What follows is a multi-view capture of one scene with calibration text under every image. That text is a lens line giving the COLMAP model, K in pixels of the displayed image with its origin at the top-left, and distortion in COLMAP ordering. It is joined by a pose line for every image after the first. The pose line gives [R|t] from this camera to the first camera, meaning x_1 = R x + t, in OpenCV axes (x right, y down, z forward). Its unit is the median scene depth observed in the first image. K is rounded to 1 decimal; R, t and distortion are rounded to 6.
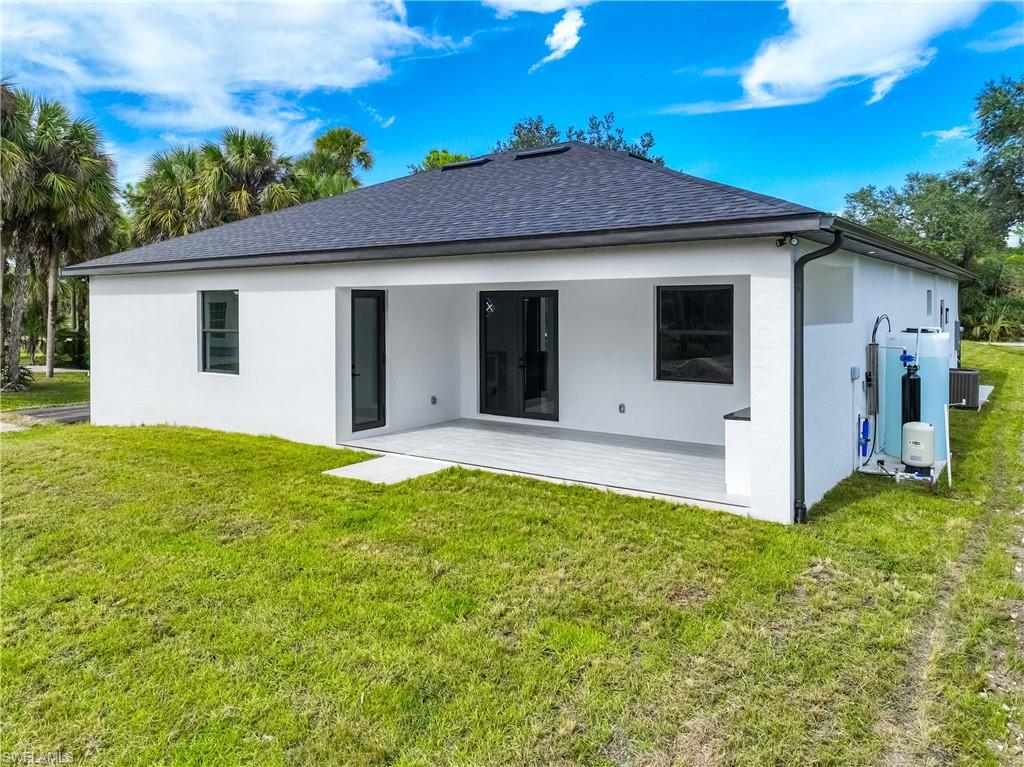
lens RADIAL K [[720.5, 0, 513.2], [0, 720.5, 380.7], [0, 0, 1]] dist [0.003904, 0.011657]
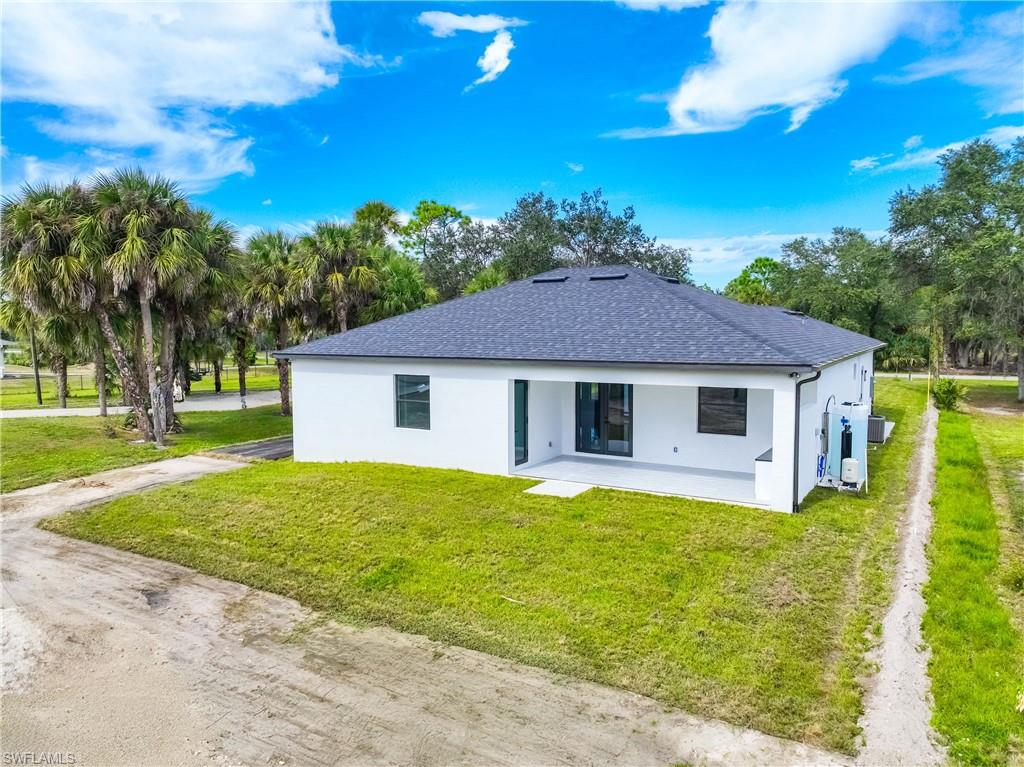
lens RADIAL K [[749.7, 0, 464.5], [0, 749.7, 388.4], [0, 0, 1]] dist [-0.014140, 0.002233]
pose [[0.998616, -0.008520, 0.051903, -0.370572], [0.008701, 0.999957, -0.003250, -0.088679], [-0.051873, 0.003697, 0.998647, -0.609529]]
